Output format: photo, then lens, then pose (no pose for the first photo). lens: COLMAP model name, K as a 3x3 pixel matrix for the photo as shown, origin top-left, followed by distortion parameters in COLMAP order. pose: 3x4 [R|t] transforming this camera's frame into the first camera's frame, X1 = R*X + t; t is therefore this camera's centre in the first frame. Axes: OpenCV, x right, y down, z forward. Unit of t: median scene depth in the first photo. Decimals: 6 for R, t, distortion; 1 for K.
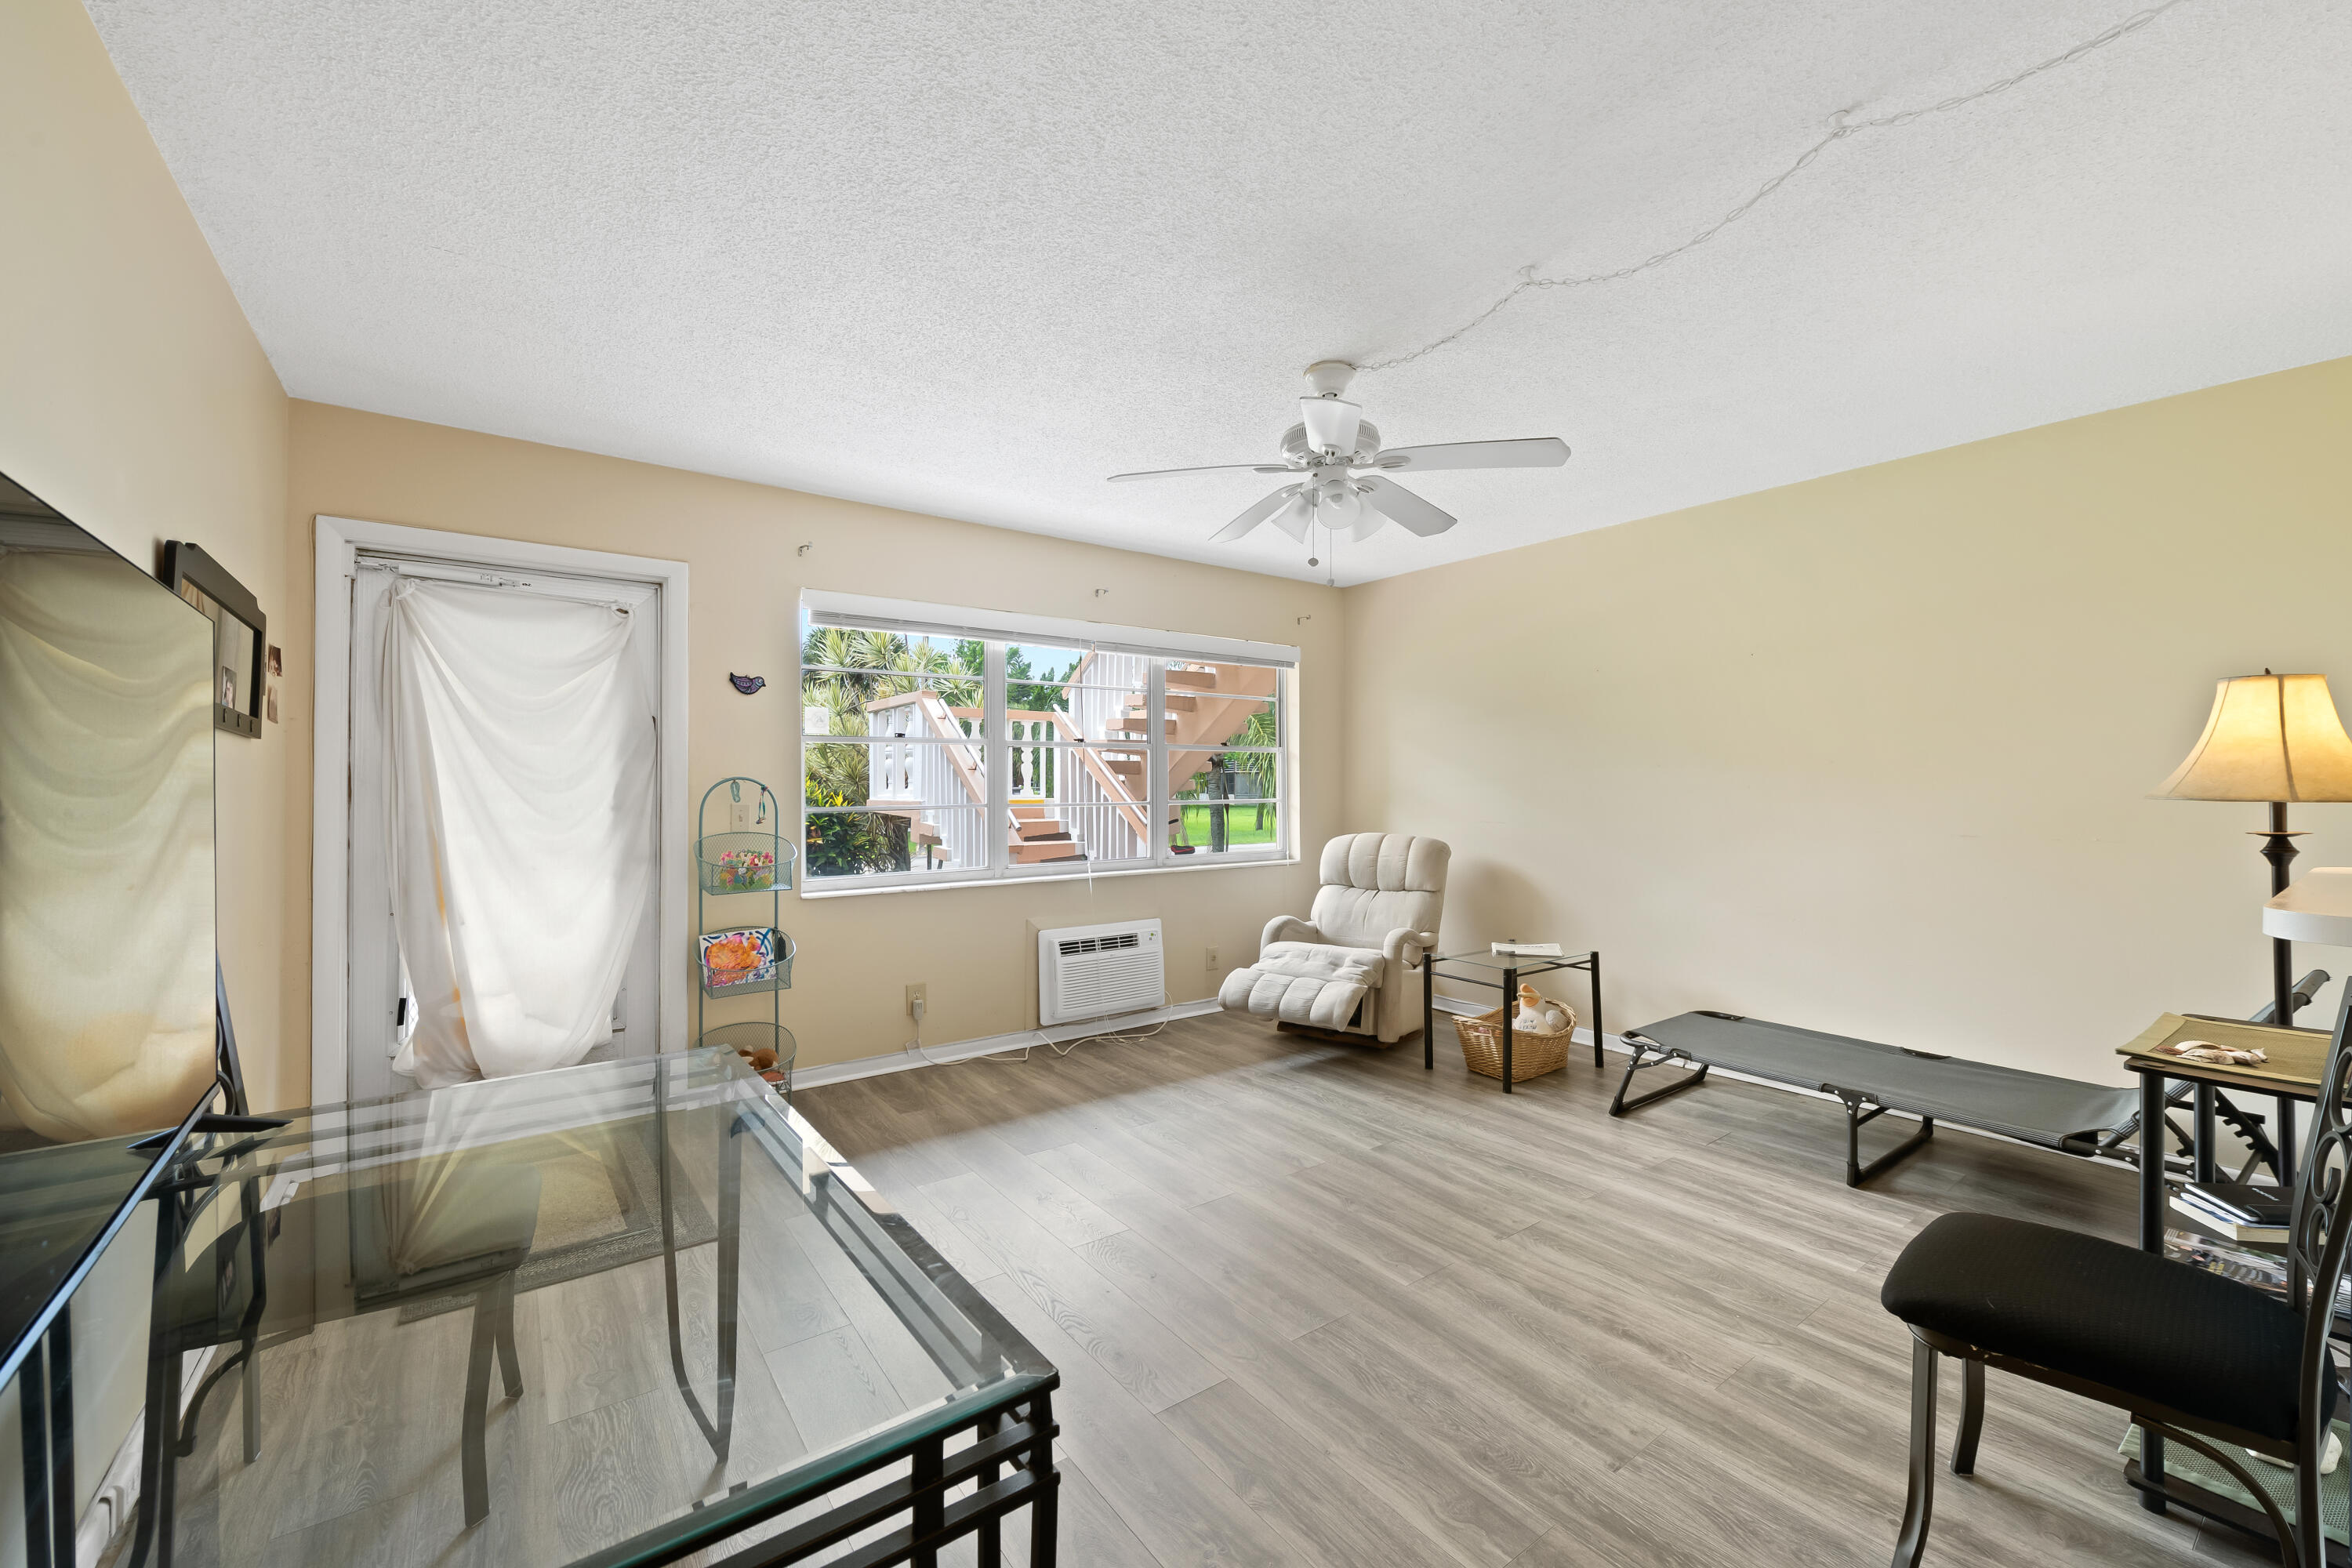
lens RADIAL K [[935.4, 0, 1186.4], [0, 935.4, 784.7], [0, 0, 1]] dist [-0.001107, -0.000507]
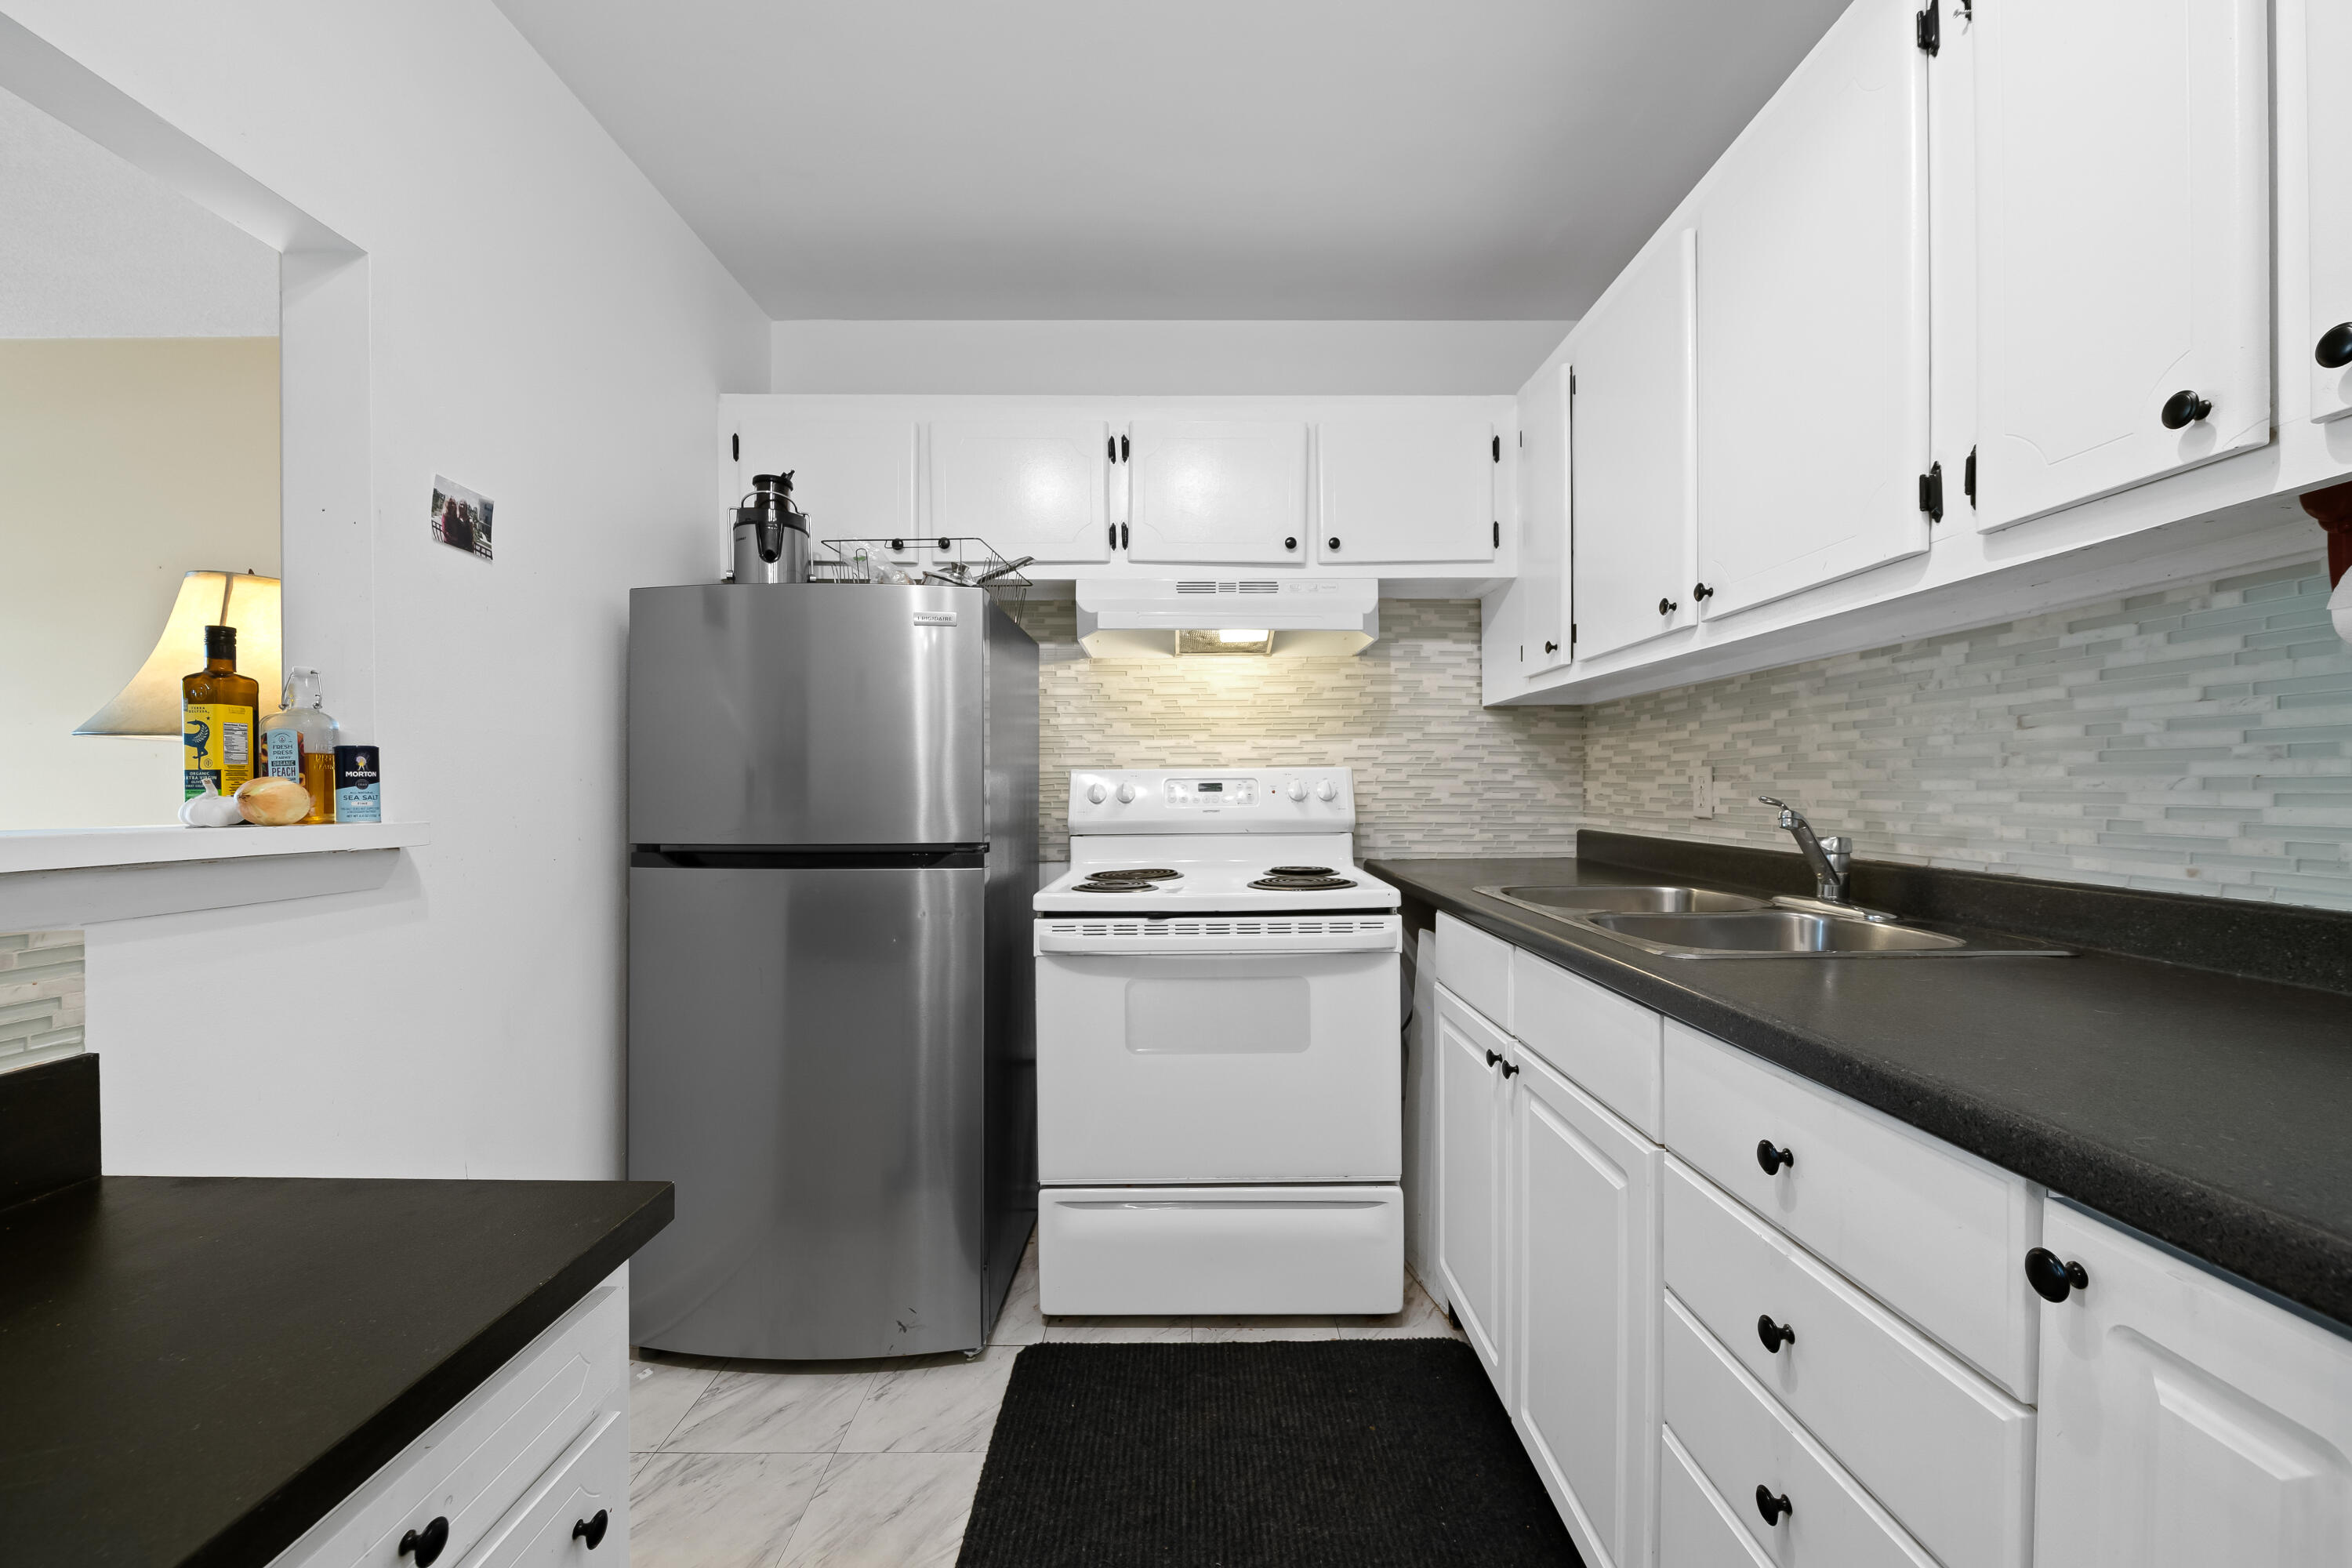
lens RADIAL K [[936.2, 0, 1193.2], [0, 936.2, 791.4], [0, 0, 1]] dist [-0.001915, -0.001106]
pose [[0.588822, -0.002726, 0.808258, 0.539615], [0.001456, 0.999996, 0.002312, 0.031027], [-0.808262, -0.000185, 0.588824, -0.043786]]
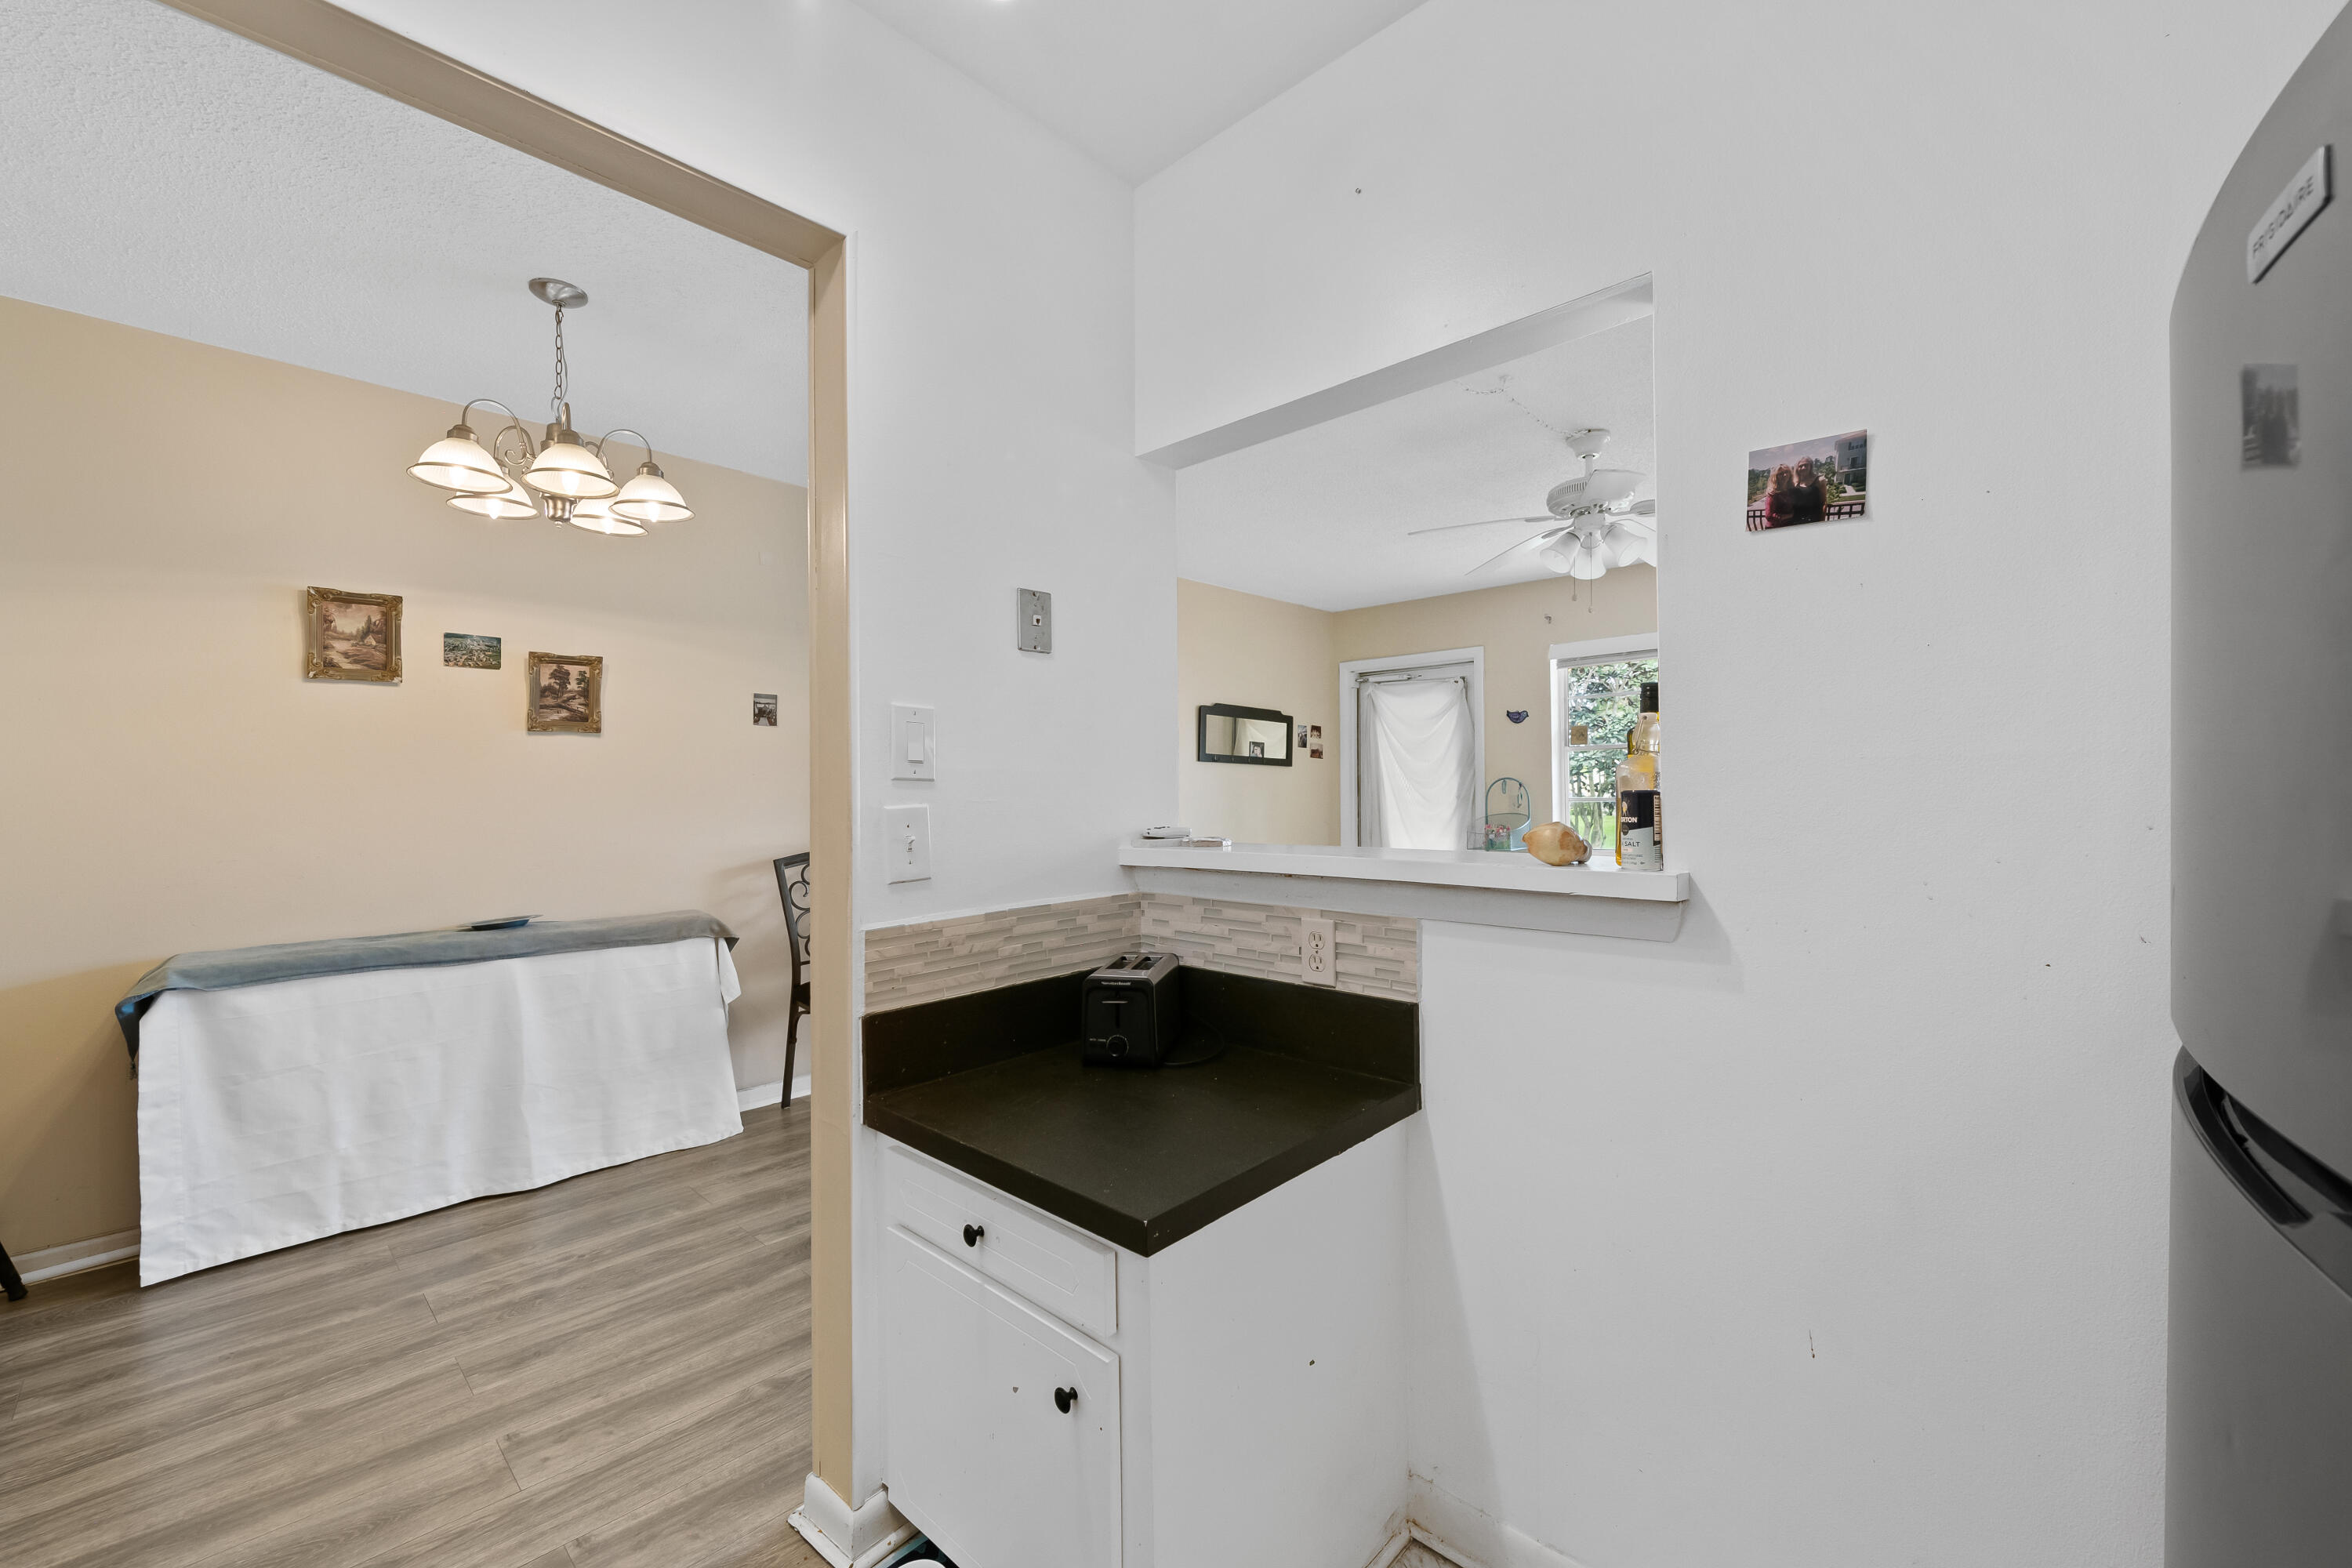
lens RADIAL K [[935.4, 0, 1186.4], [0, 935.4, 784.7], [0, 0, 1]] dist [-0.001107, -0.000507]
pose [[0.180039, -0.011484, -0.983592, 0.966395], [0.010236, 0.999900, -0.009801, 0.013141], [0.983606, -0.008303, 0.180138, 0.204313]]
